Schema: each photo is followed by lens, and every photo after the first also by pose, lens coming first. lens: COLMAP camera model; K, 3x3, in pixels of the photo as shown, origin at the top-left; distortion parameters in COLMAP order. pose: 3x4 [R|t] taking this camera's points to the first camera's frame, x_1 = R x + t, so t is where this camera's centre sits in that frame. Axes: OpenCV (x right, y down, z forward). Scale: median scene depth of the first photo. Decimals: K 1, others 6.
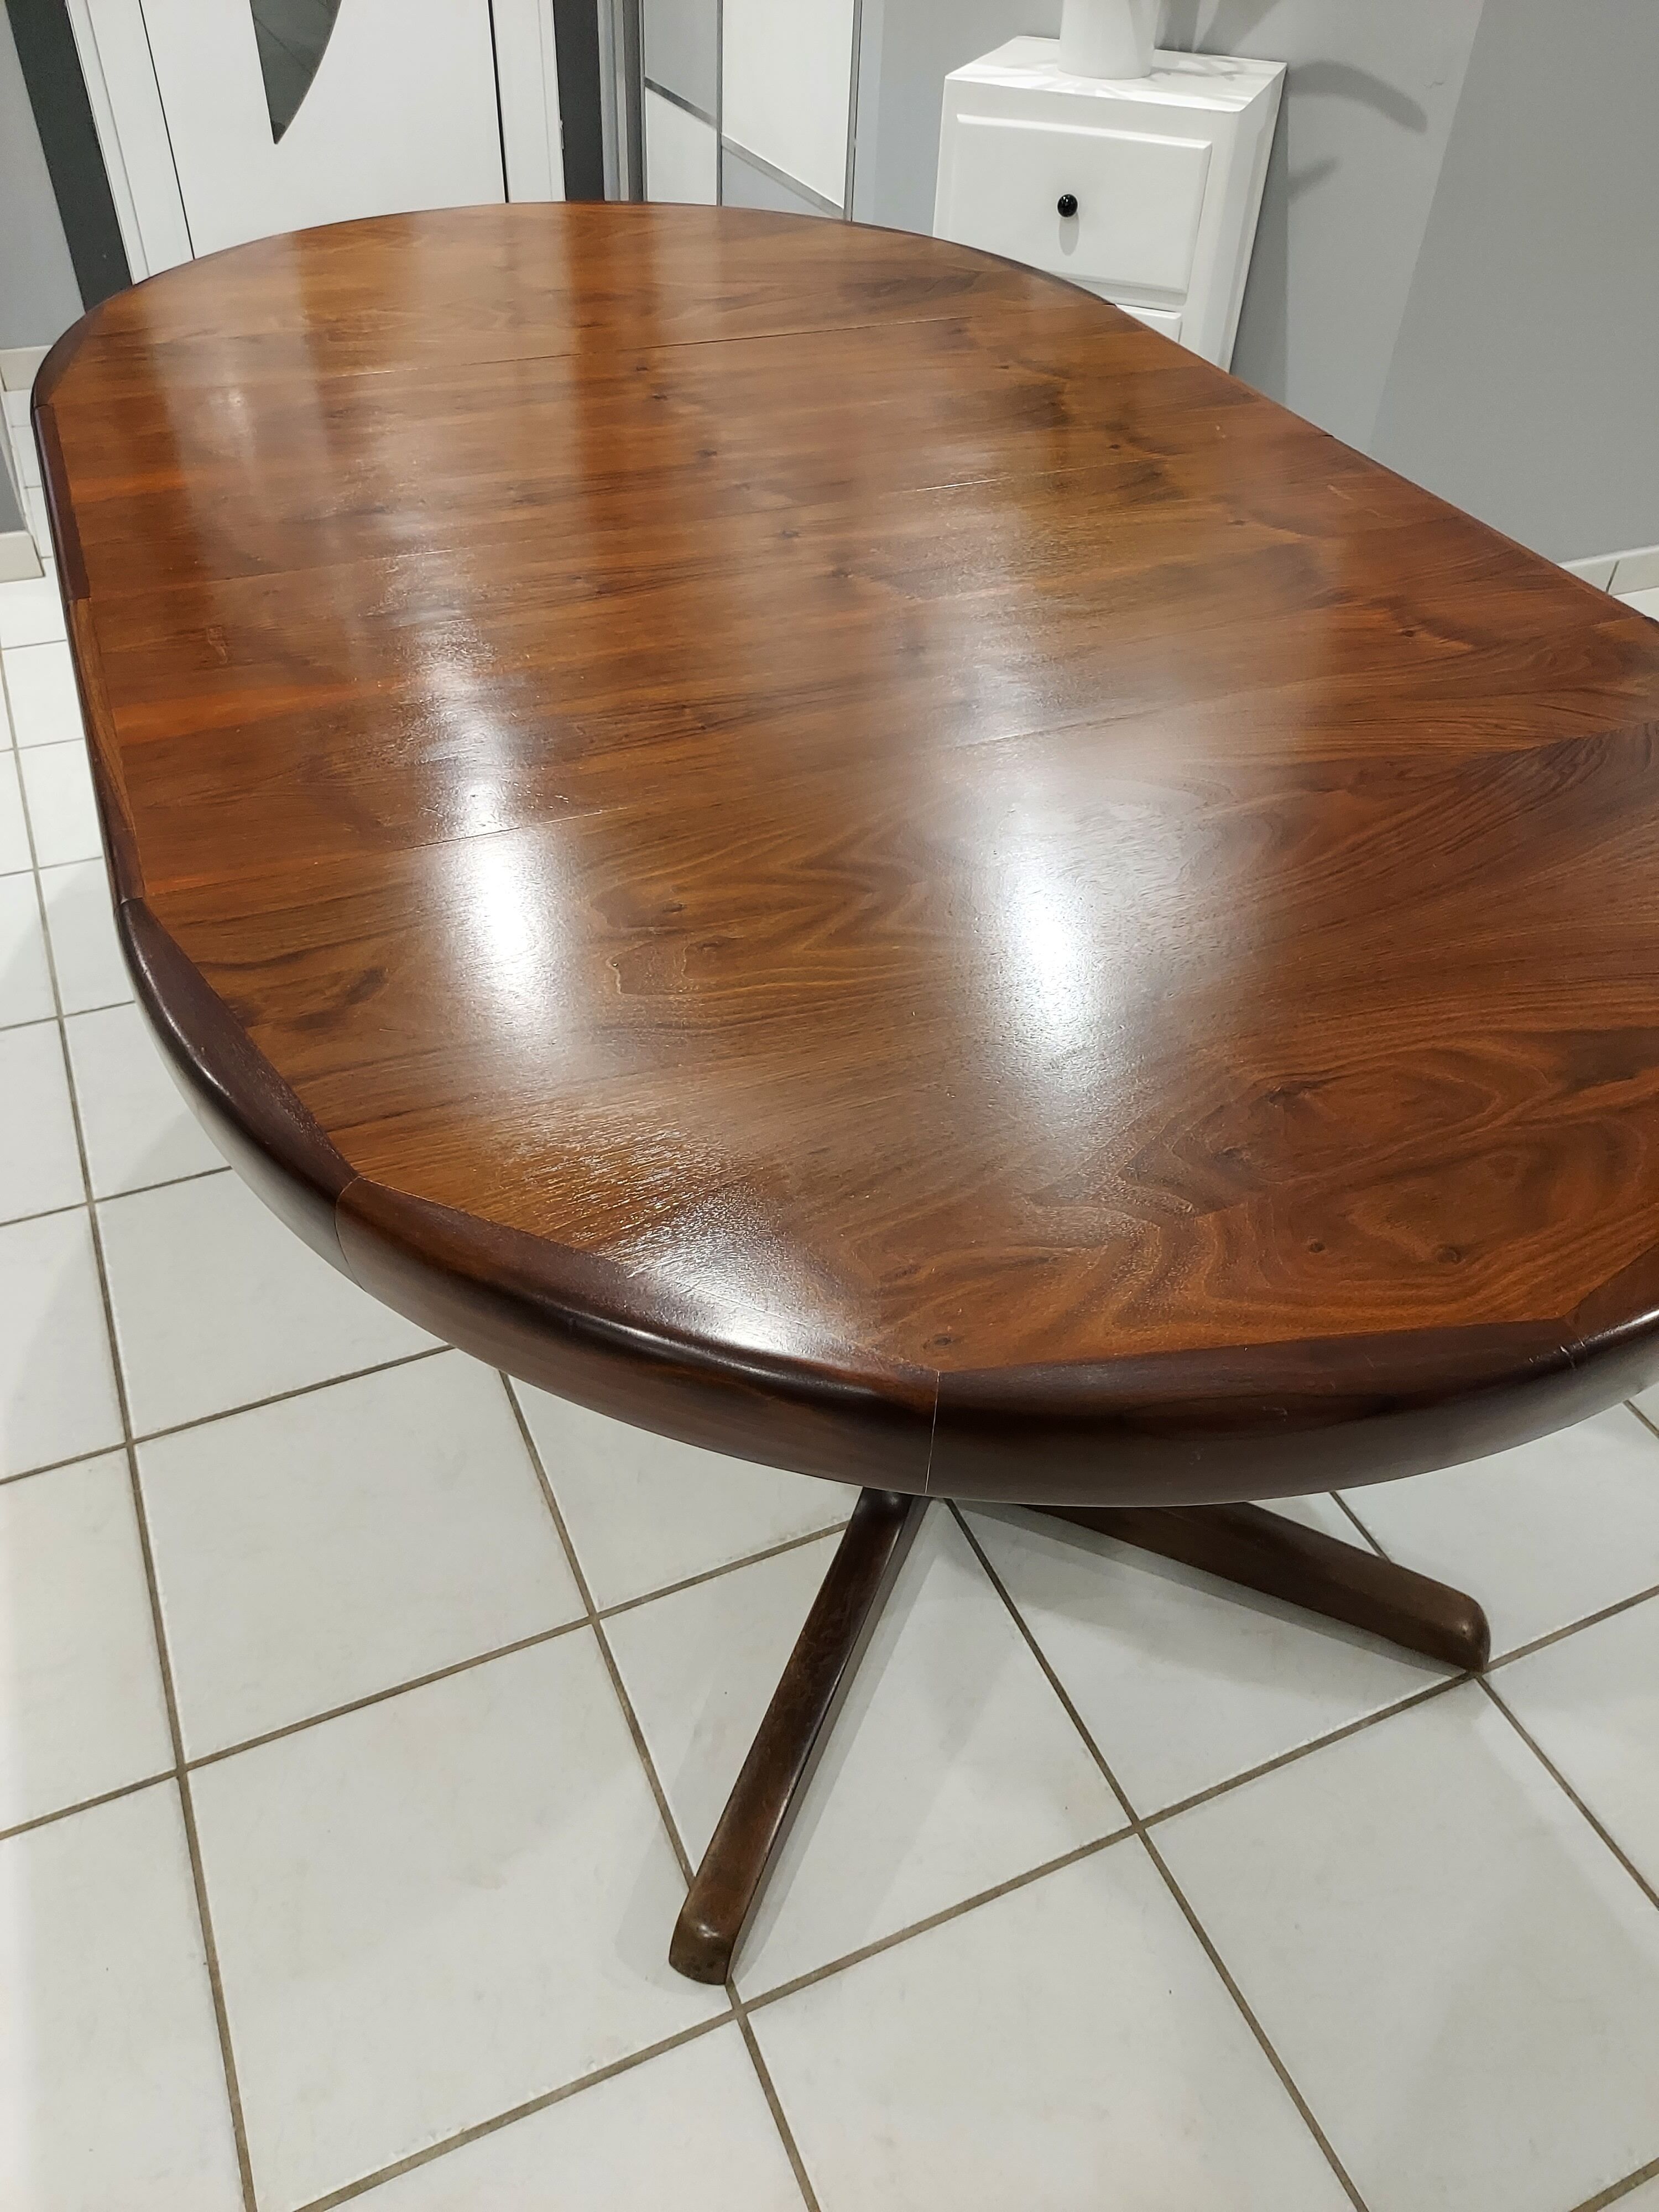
lens RADIAL K [[1611.6, 0, 833.0], [0, 1611.6, 1105.8], [0, 0, 1]] dist [0.059325, -0.069986]
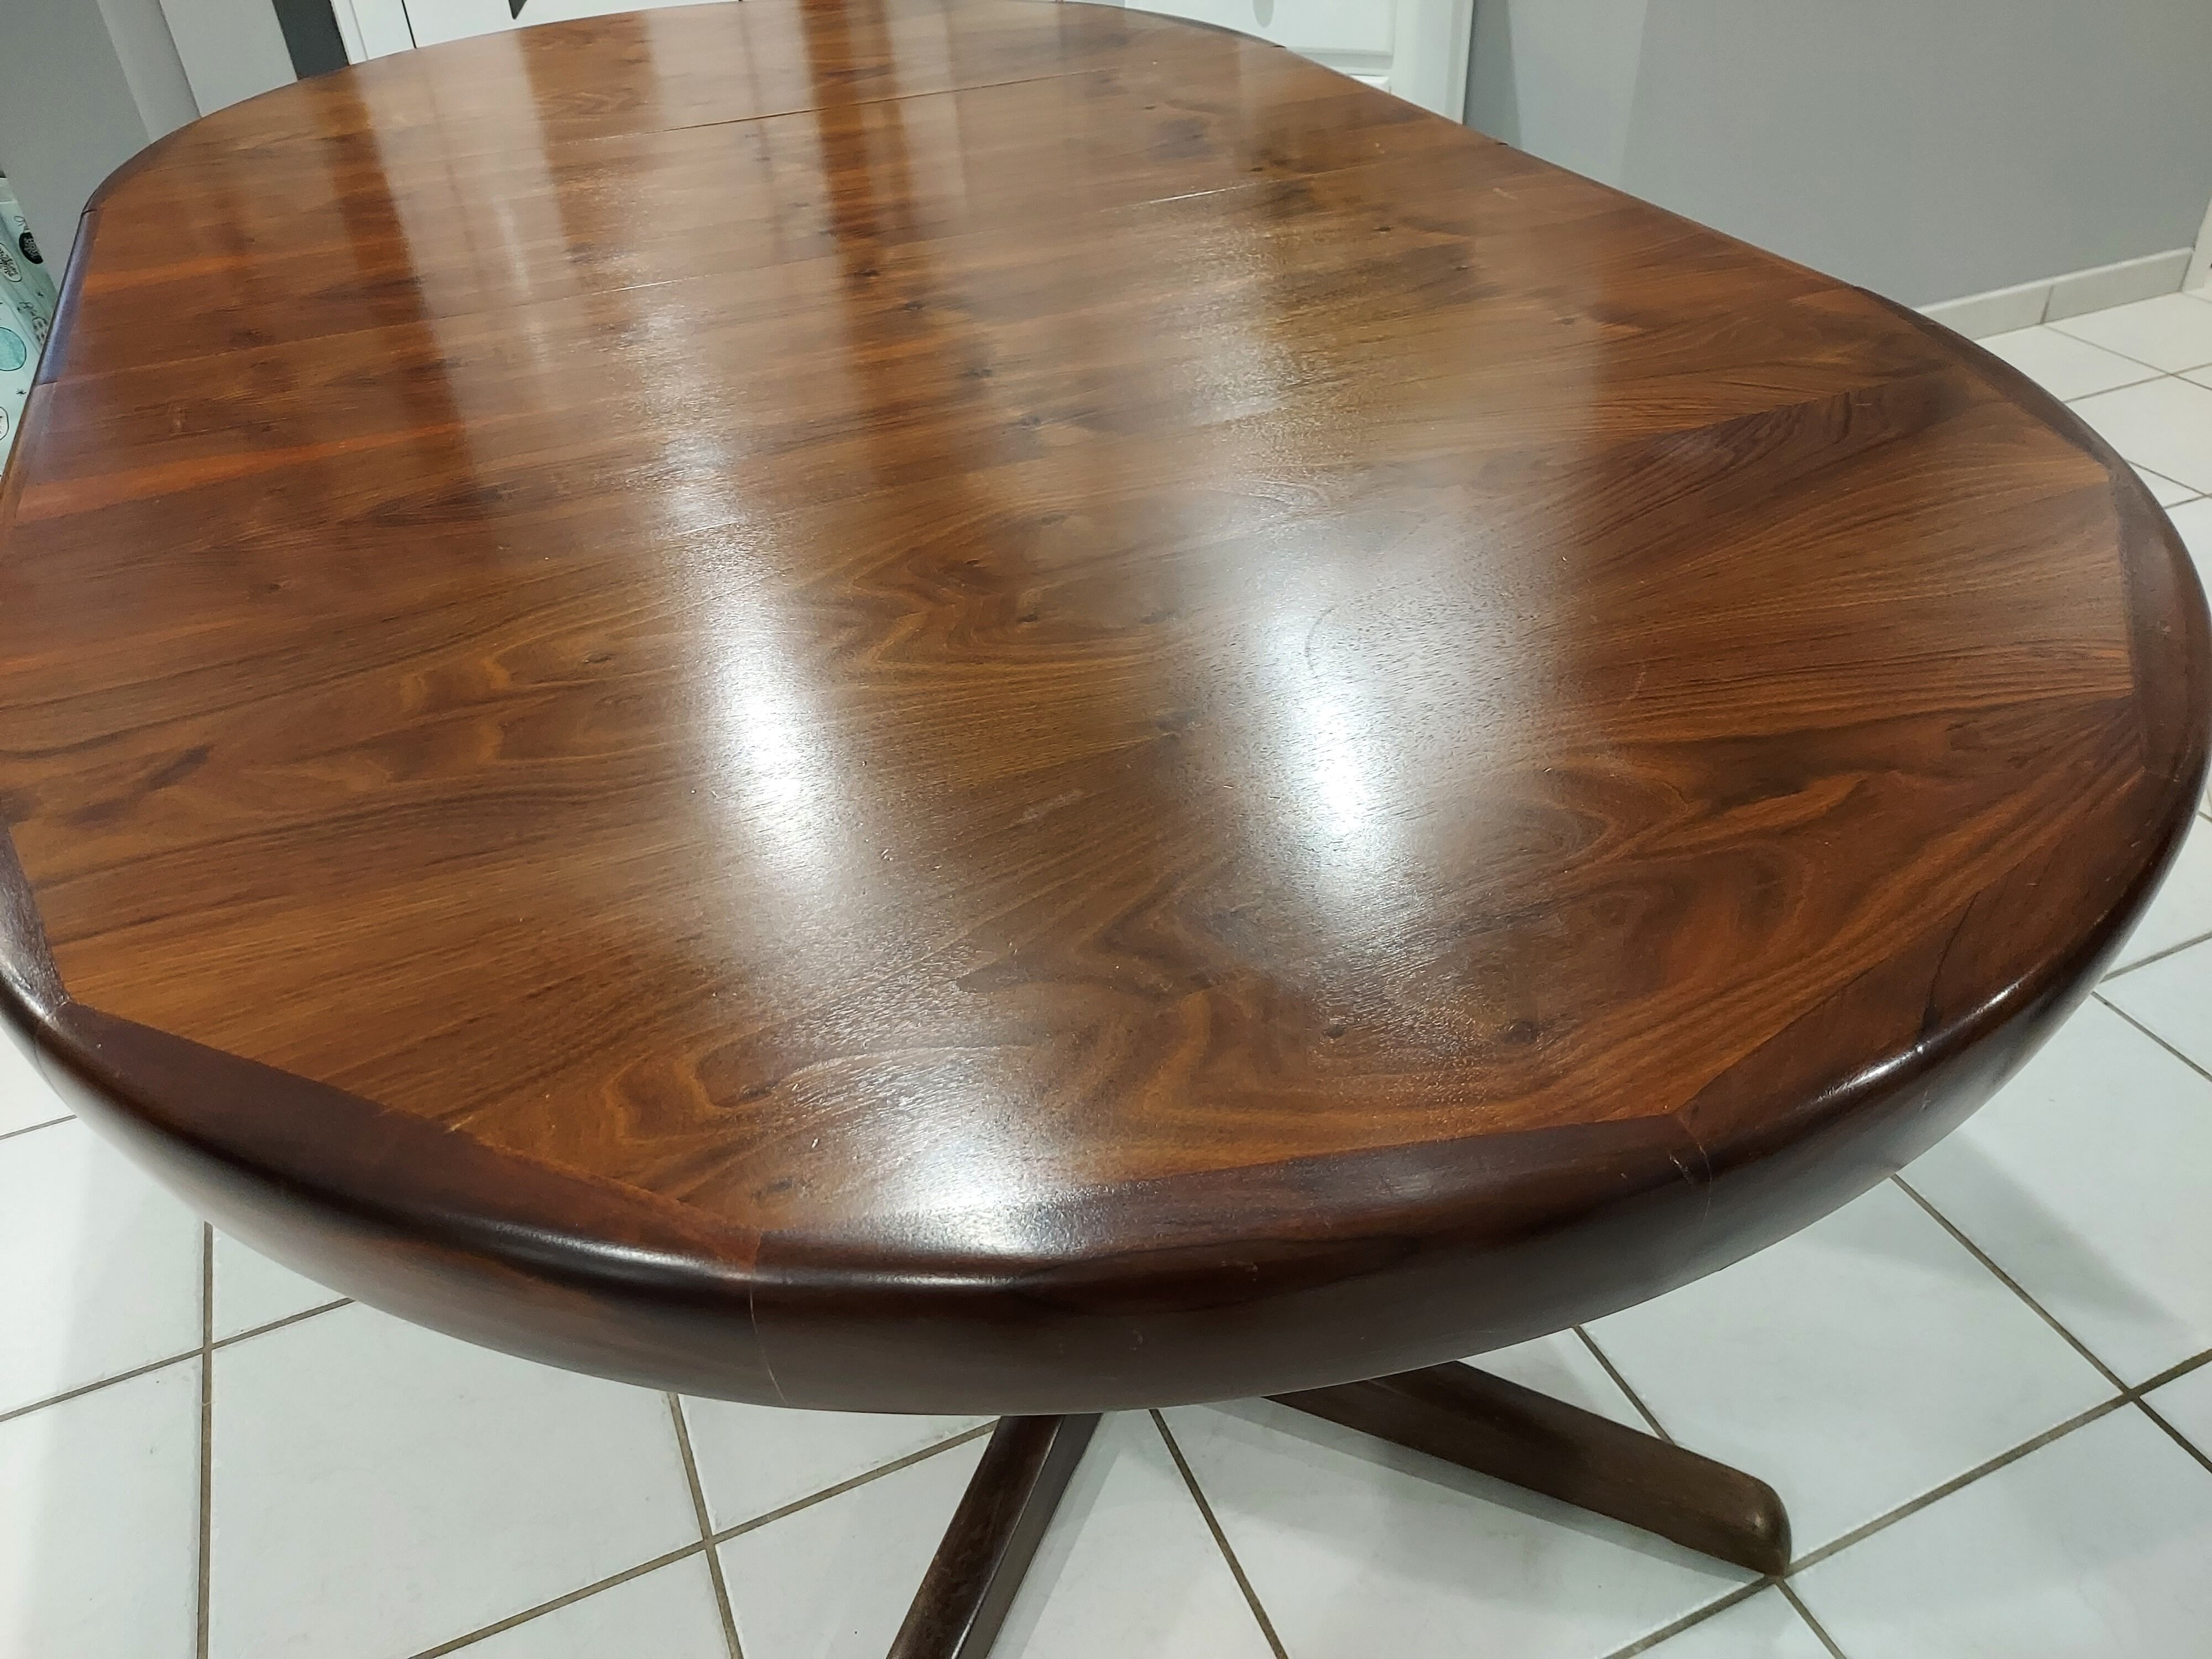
lens RADIAL K [[1617.1, 0, 1104.6], [0, 1617.1, 823.4], [0, 0, 1]] dist [0.051767, -0.064836]
pose [[0.997066, -0.054322, -0.053930, 0.146185], [0.049607, 0.995127, -0.085217, 0.031539], [0.058297, 0.082292, 0.994902, 0.162827]]
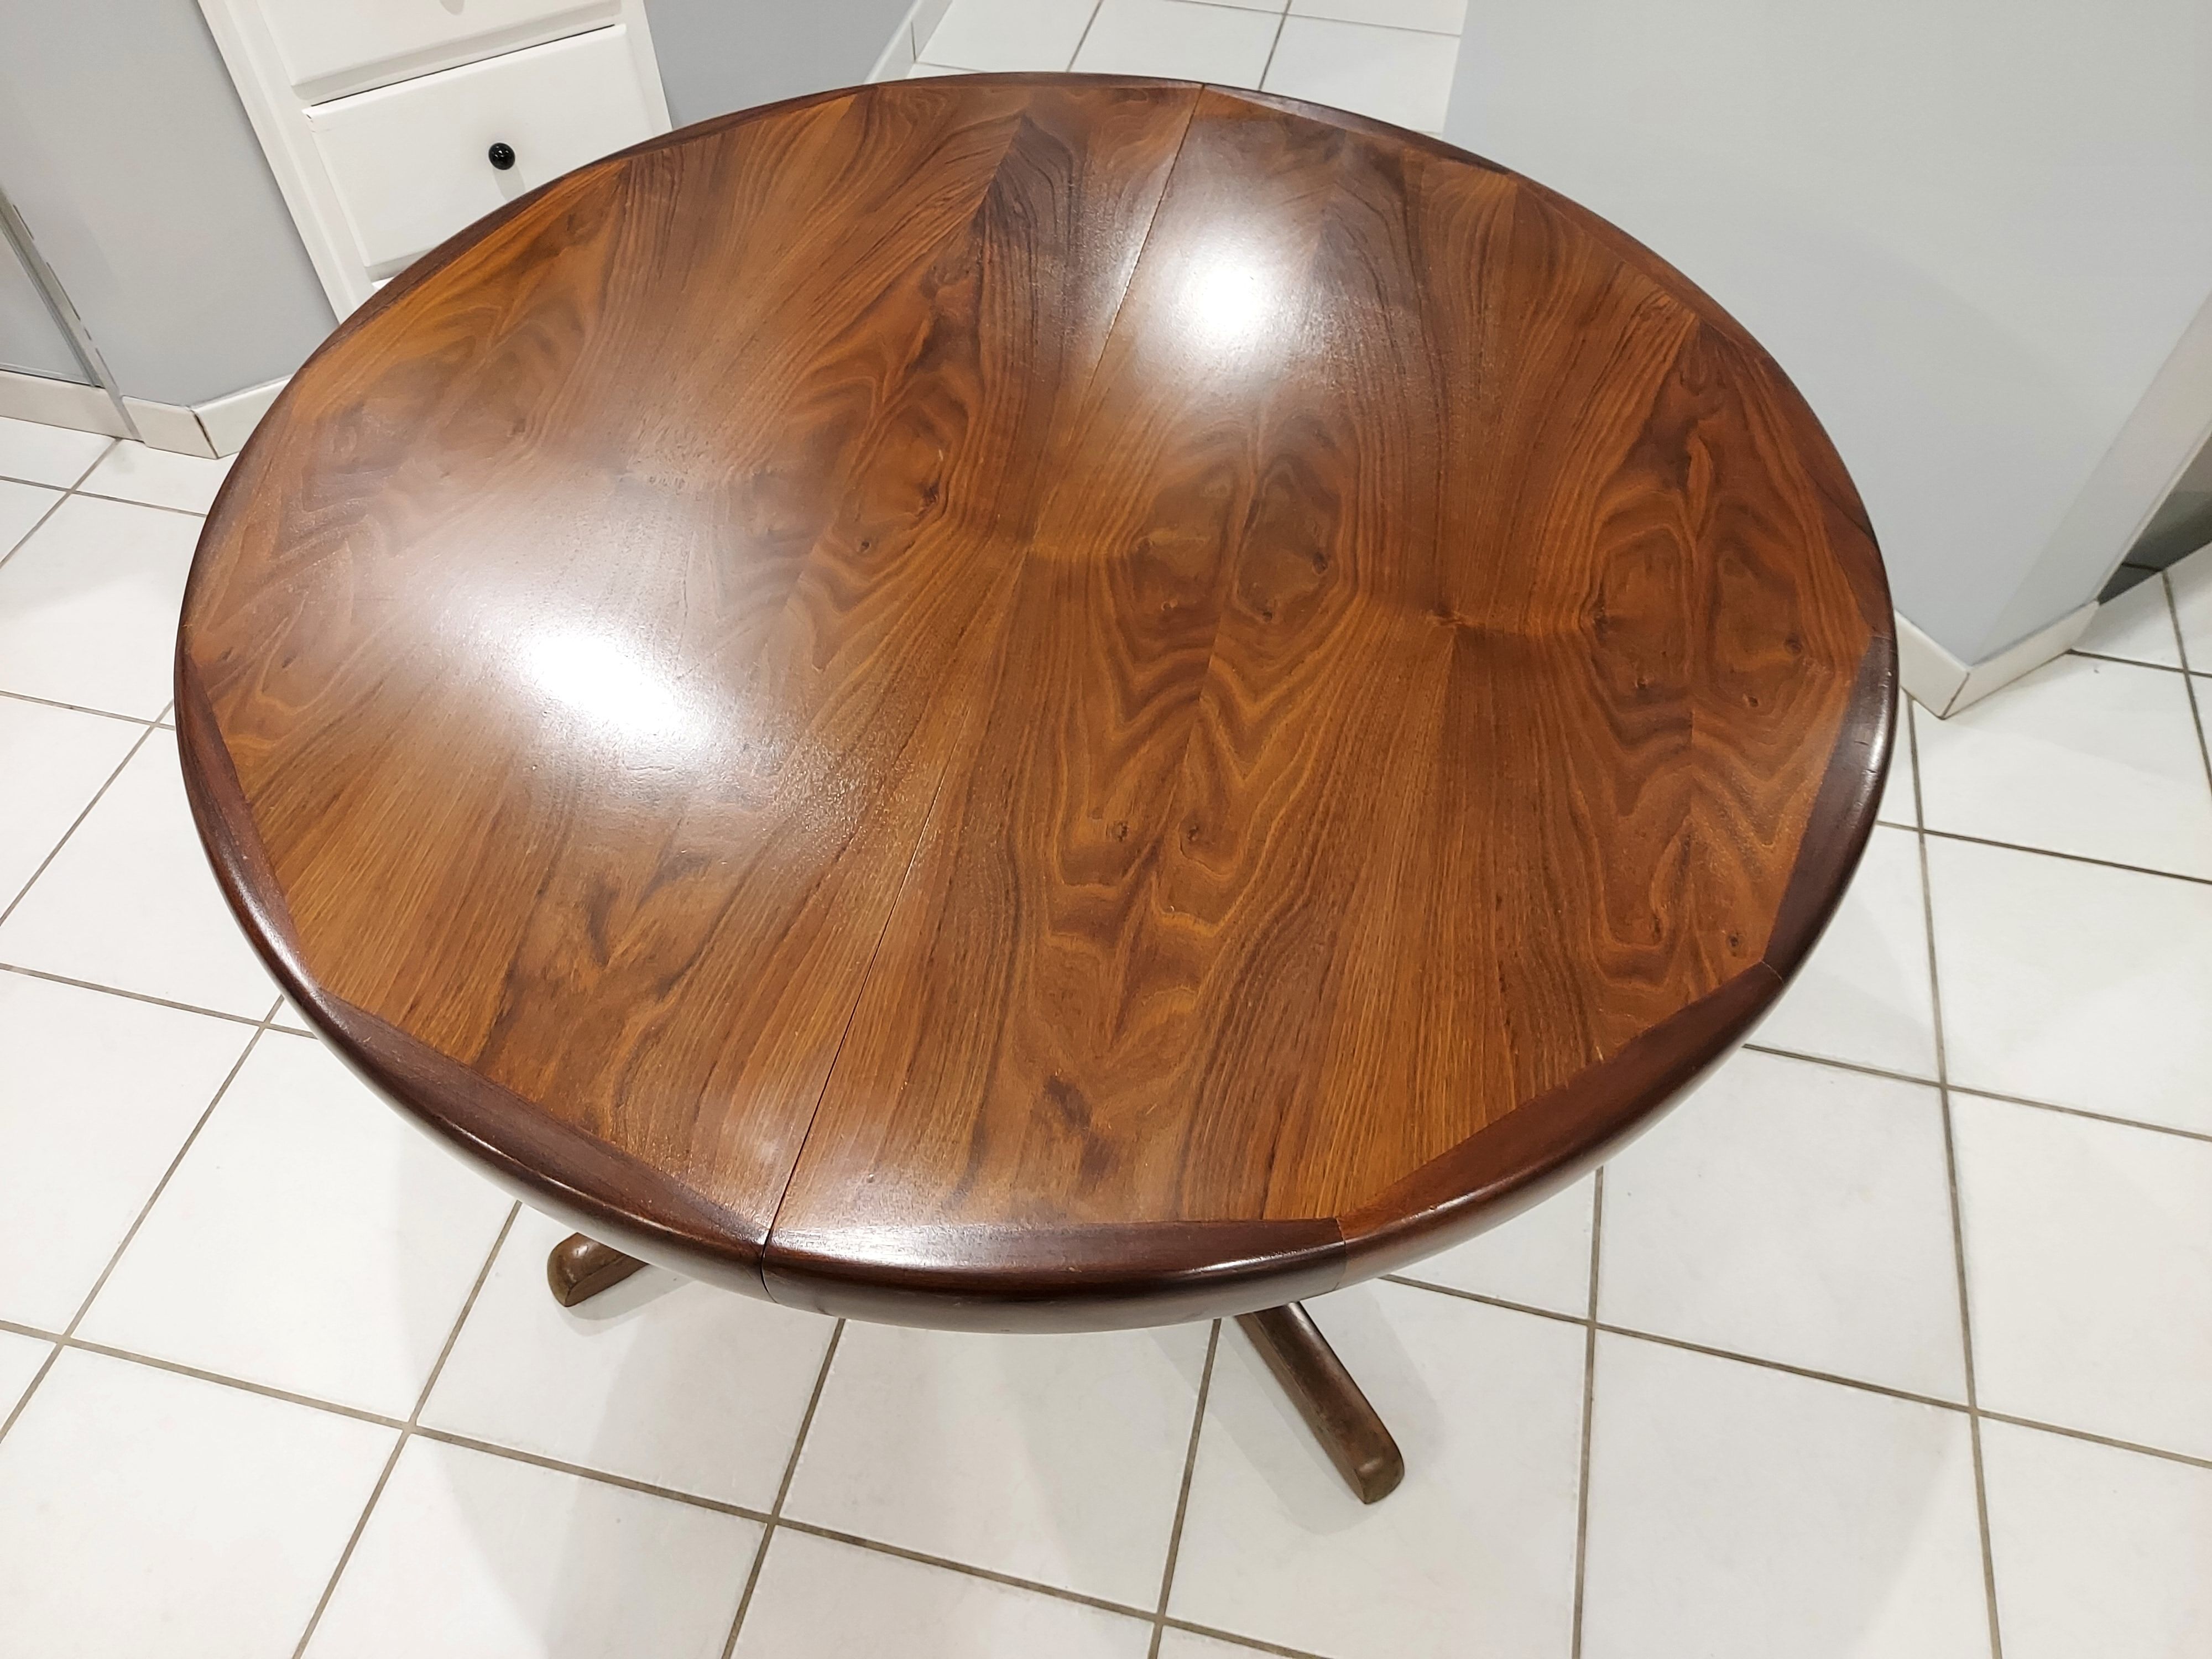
lens RADIAL K [[1611.6, 0, 1106.0], [0, 1611.6, 829.5], [0, 0, 1]] dist [0.059325, -0.069986]
pose [[0.587212, -0.659510, 0.469284, -0.438899], [0.544373, 0.750841, 0.374027, -0.384399], [-0.599033, 0.035832, 0.799922, 0.151041]]
